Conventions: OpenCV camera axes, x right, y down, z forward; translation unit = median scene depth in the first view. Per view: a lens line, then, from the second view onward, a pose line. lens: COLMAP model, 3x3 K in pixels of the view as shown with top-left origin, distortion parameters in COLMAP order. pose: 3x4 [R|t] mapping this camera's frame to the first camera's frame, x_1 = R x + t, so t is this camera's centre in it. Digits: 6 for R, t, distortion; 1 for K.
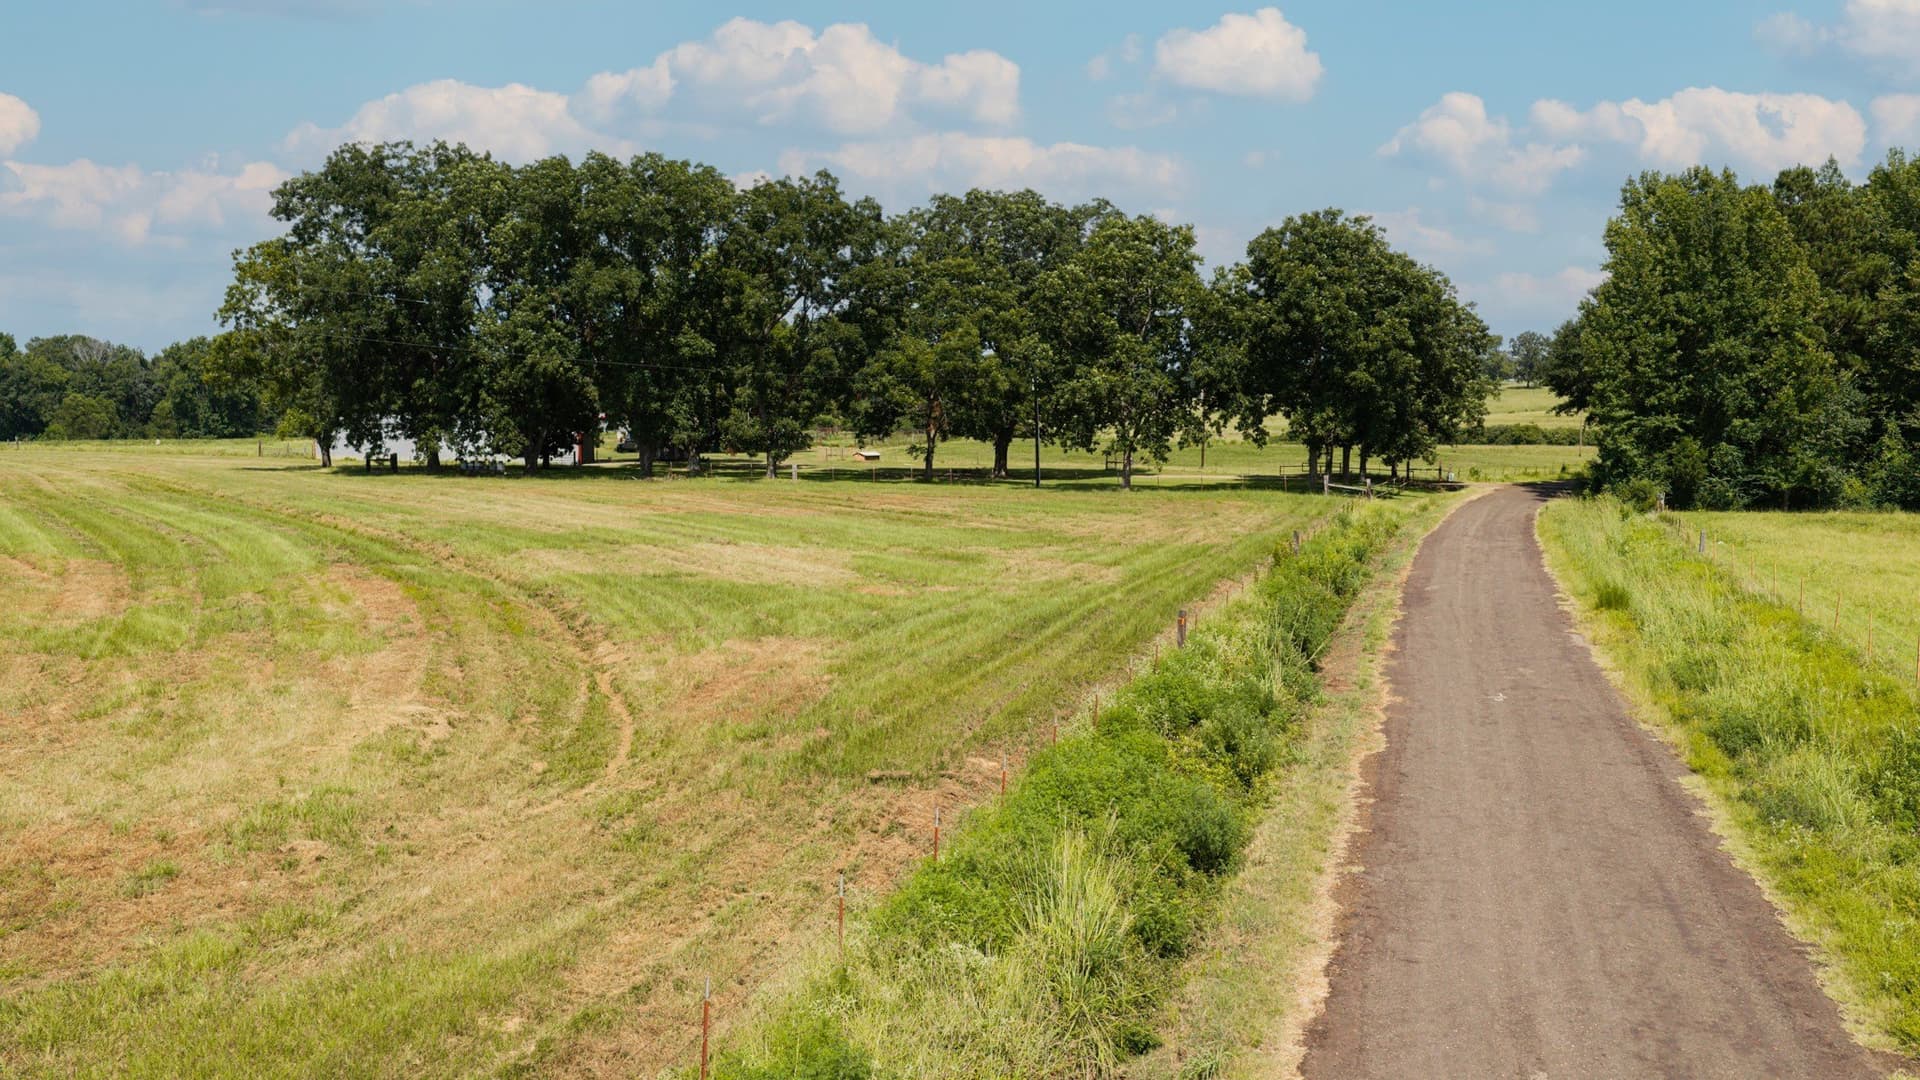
lens RADIAL K [[1619.3, 0, 957.7], [0, 1619.3, 537.6], [0, 0, 1]] dist [0.006857, -0.005601]
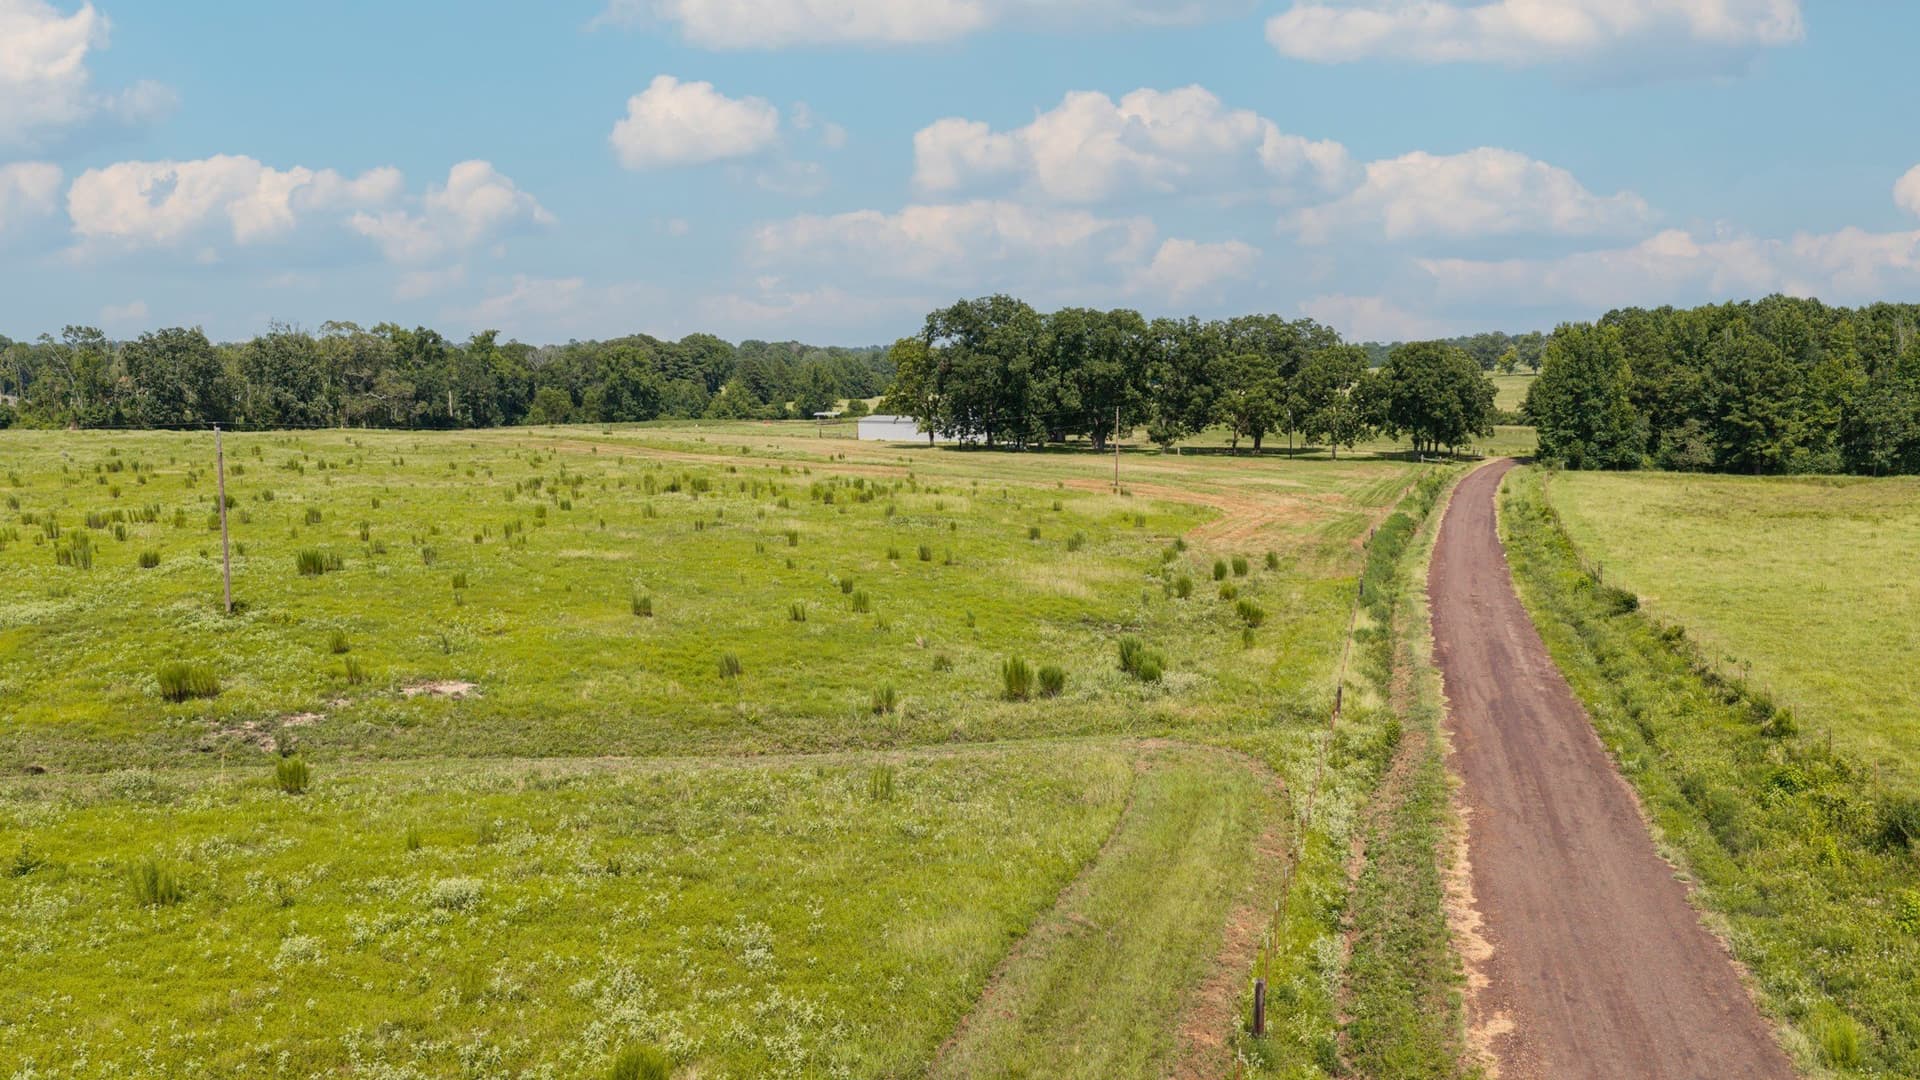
lens RADIAL K [[1619.3, 0, 957.7], [0, 1619.3, 537.6], [0, 0, 1]] dist [0.006857, -0.005601]
pose [[0.999429, 0.007526, -0.032953, -0.373440], [-0.006699, 0.999662, 0.025123, 0.027776], [0.033131, -0.024888, 0.999141, -1.394592]]
